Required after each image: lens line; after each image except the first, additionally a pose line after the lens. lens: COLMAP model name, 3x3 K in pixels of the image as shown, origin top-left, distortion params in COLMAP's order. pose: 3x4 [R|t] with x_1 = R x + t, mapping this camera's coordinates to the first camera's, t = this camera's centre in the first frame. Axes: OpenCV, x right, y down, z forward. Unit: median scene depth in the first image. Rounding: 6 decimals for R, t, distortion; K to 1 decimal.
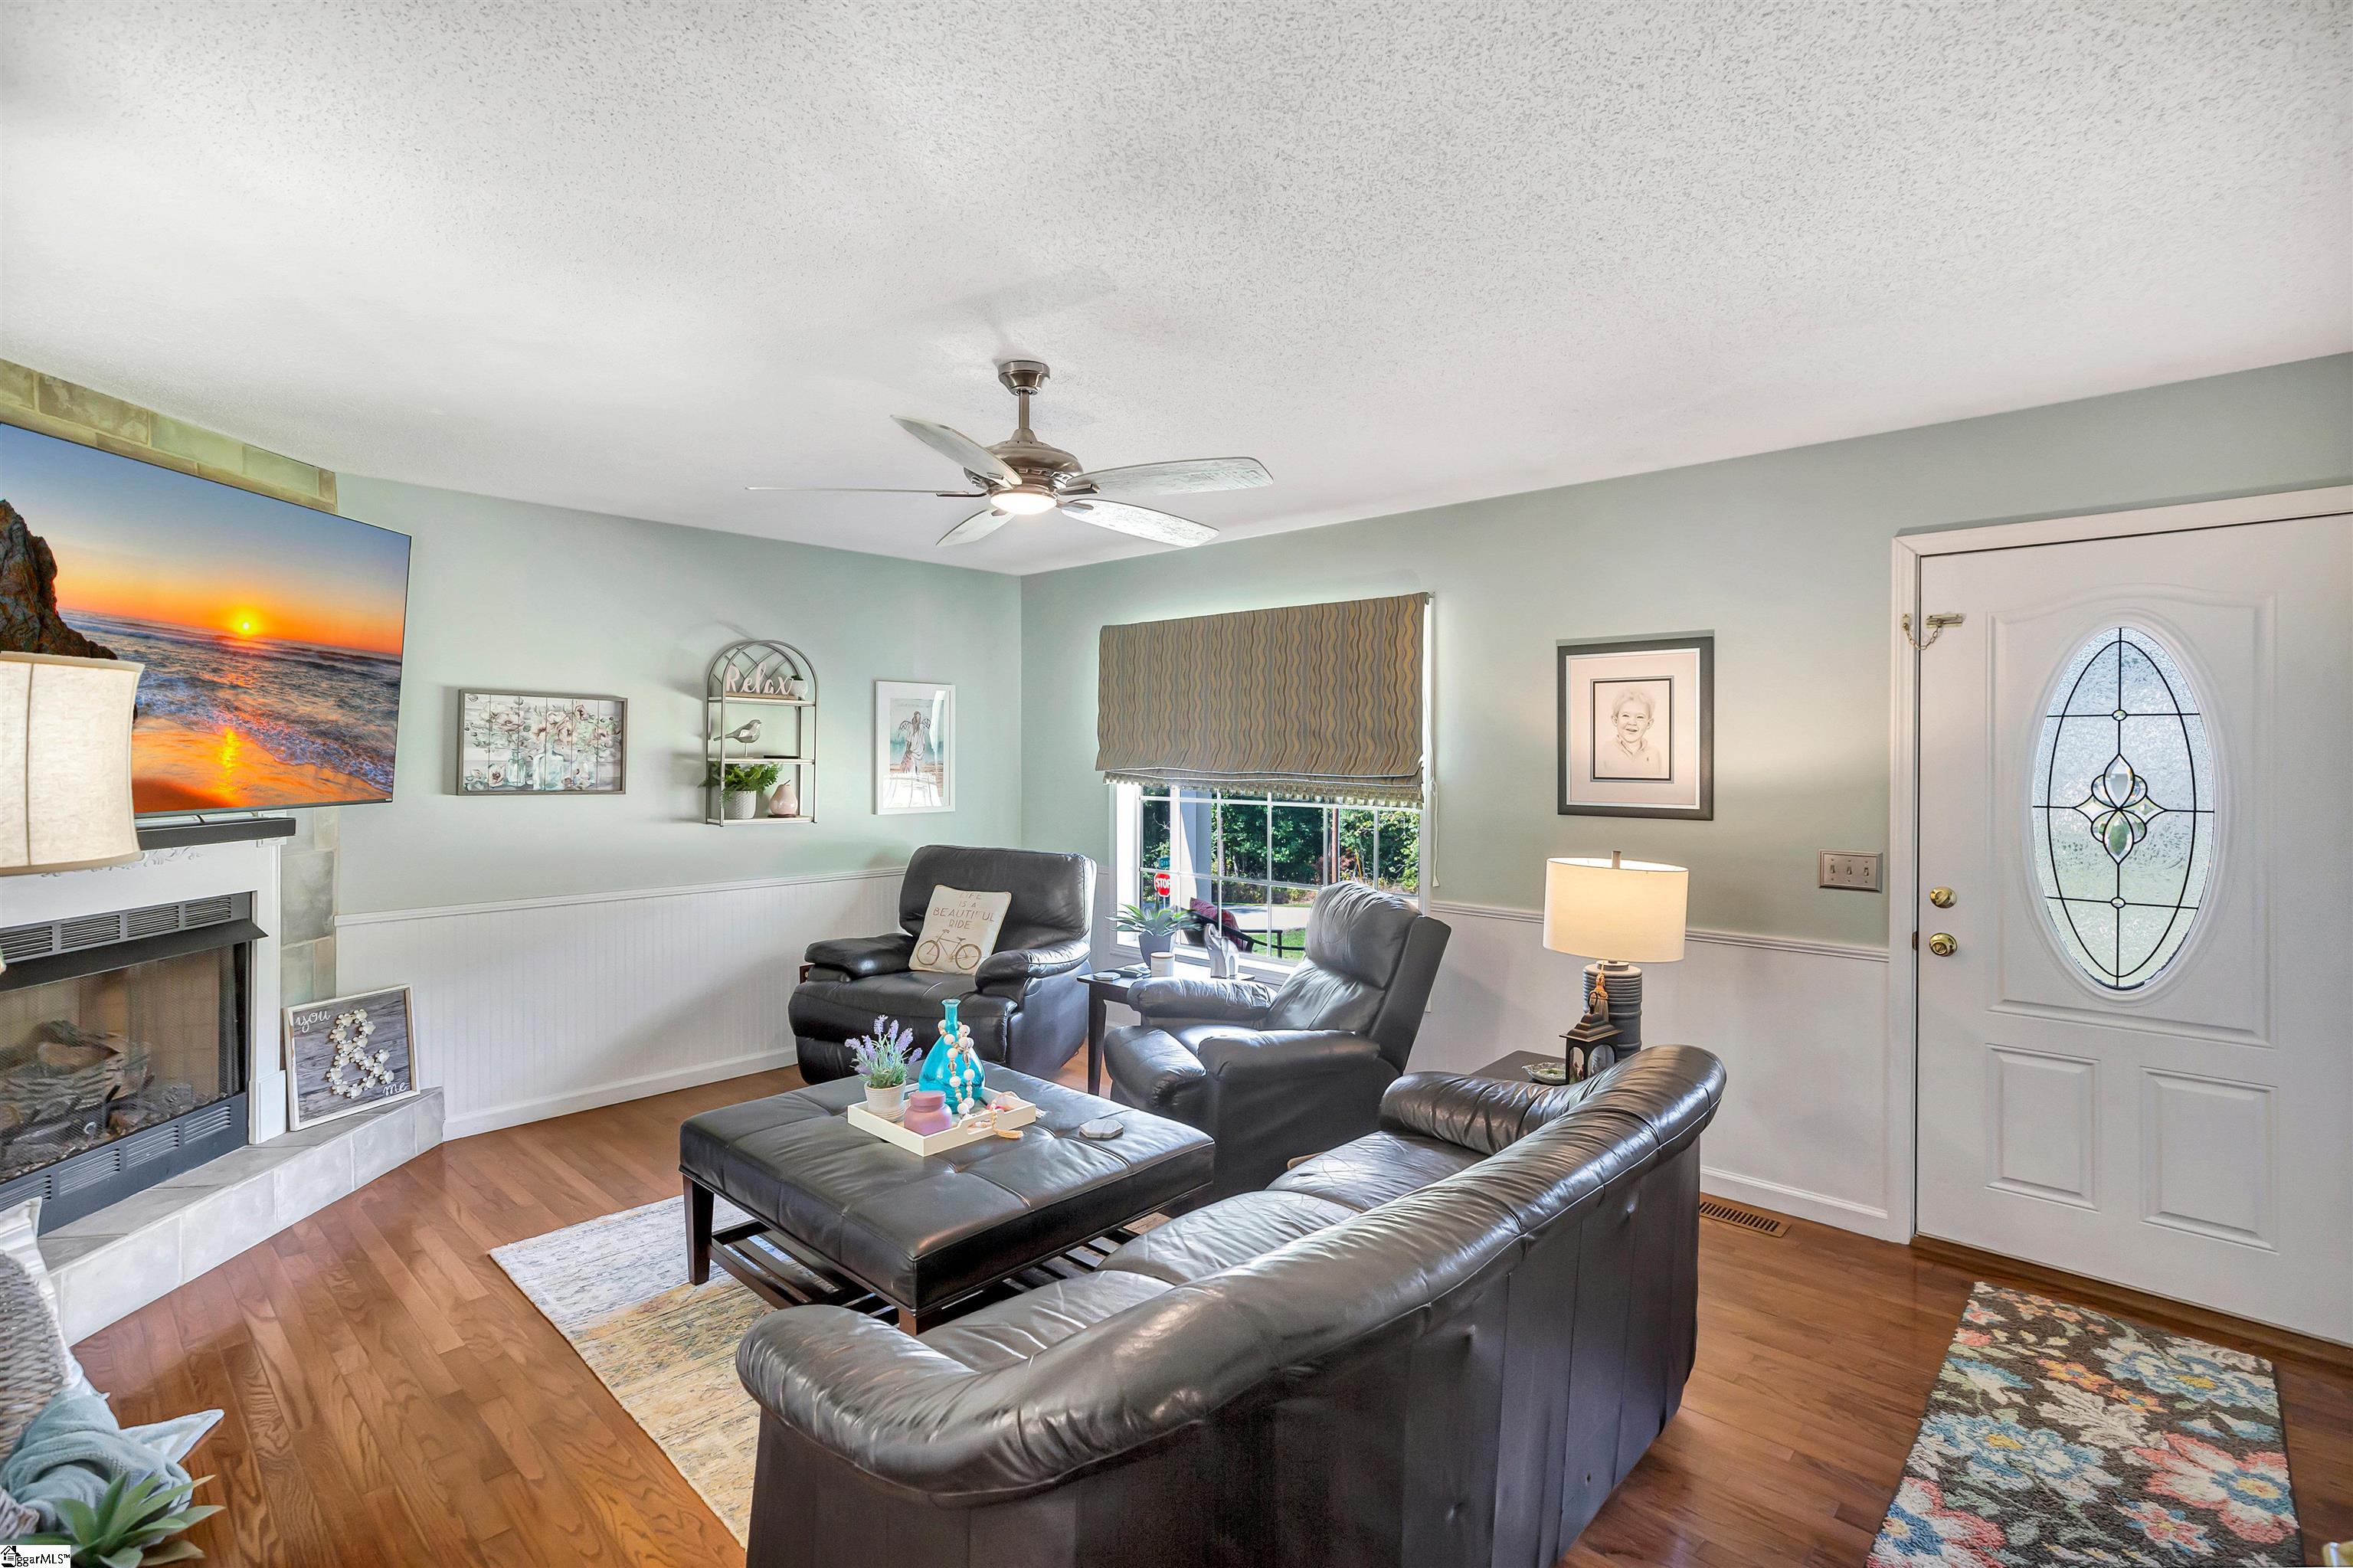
lens RADIAL K [[1078.3, 0, 1192.6], [0, 1078.3, 773.7], [0, 0, 1]] dist [-0.018501, 0.004687]
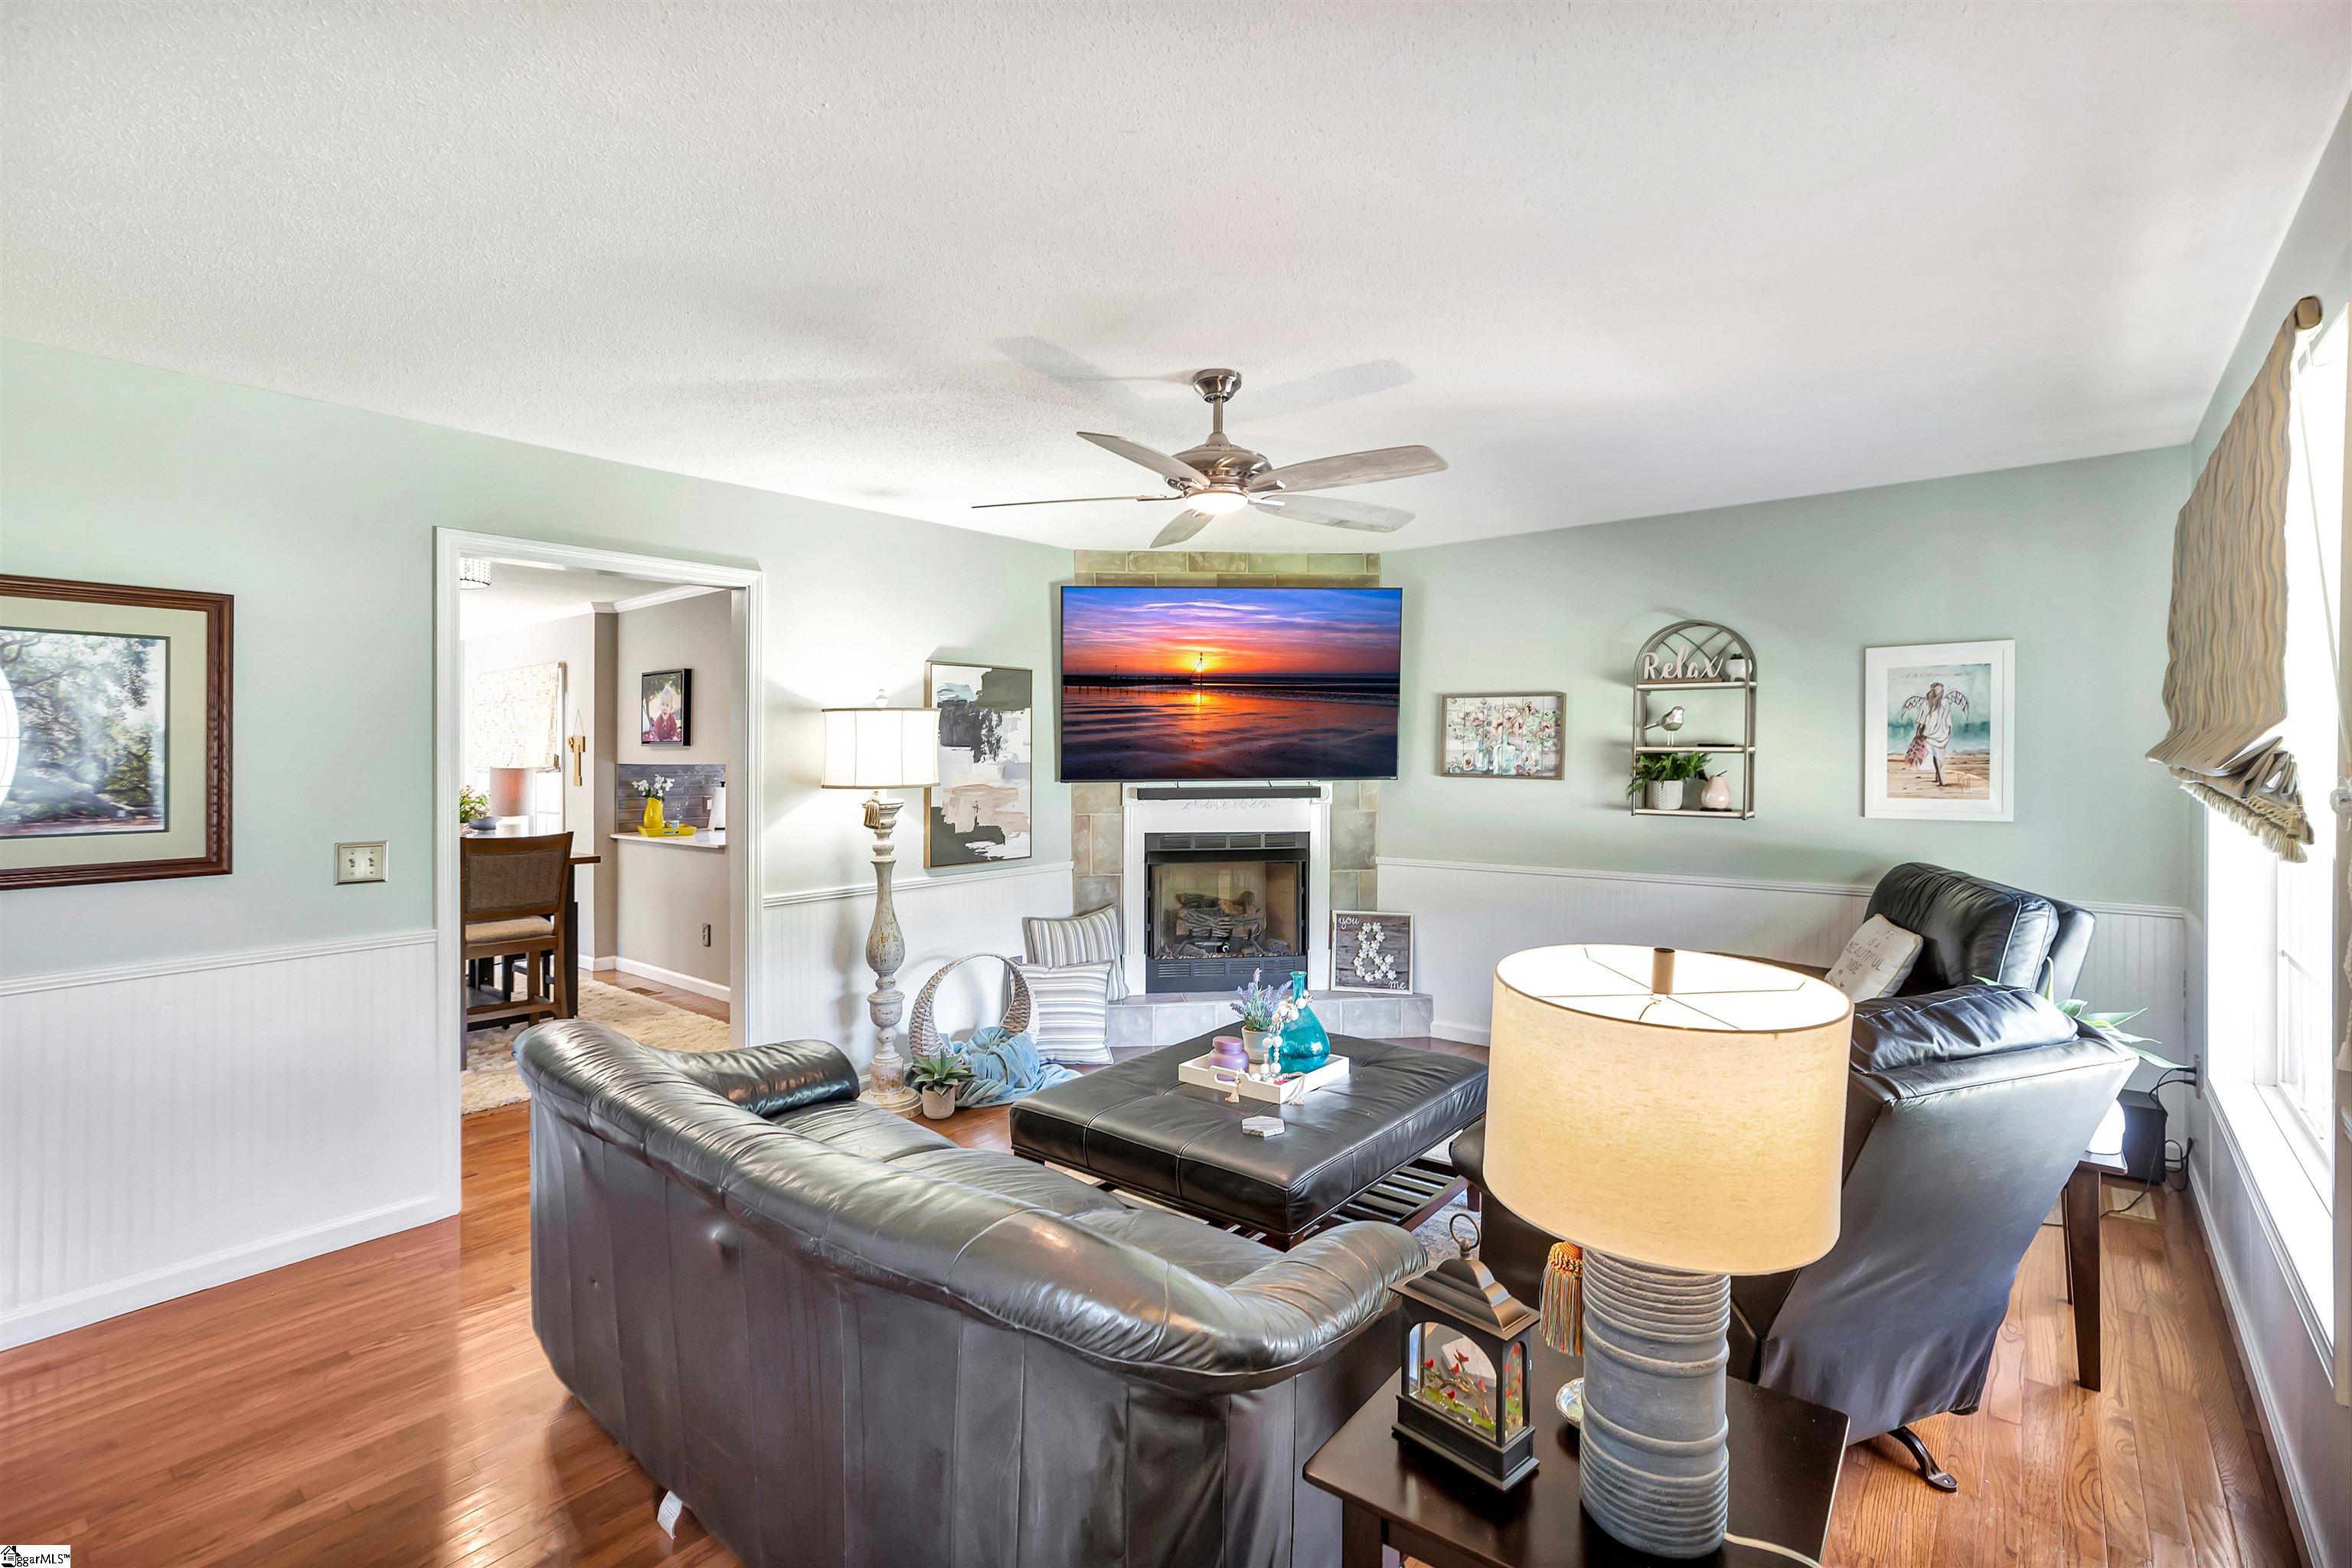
lens RADIAL K [[1077.8, 0, 1188.6], [0, 1077.8, 750.4], [0, 0, 1]] dist [-0.018501, 0.004687]
pose [[0.048316, -0.006044, -0.998814, 0.601383], [-0.013912, 0.999881, -0.006724, 0.001354], [0.998735, 0.014221, 0.048226, 0.609950]]
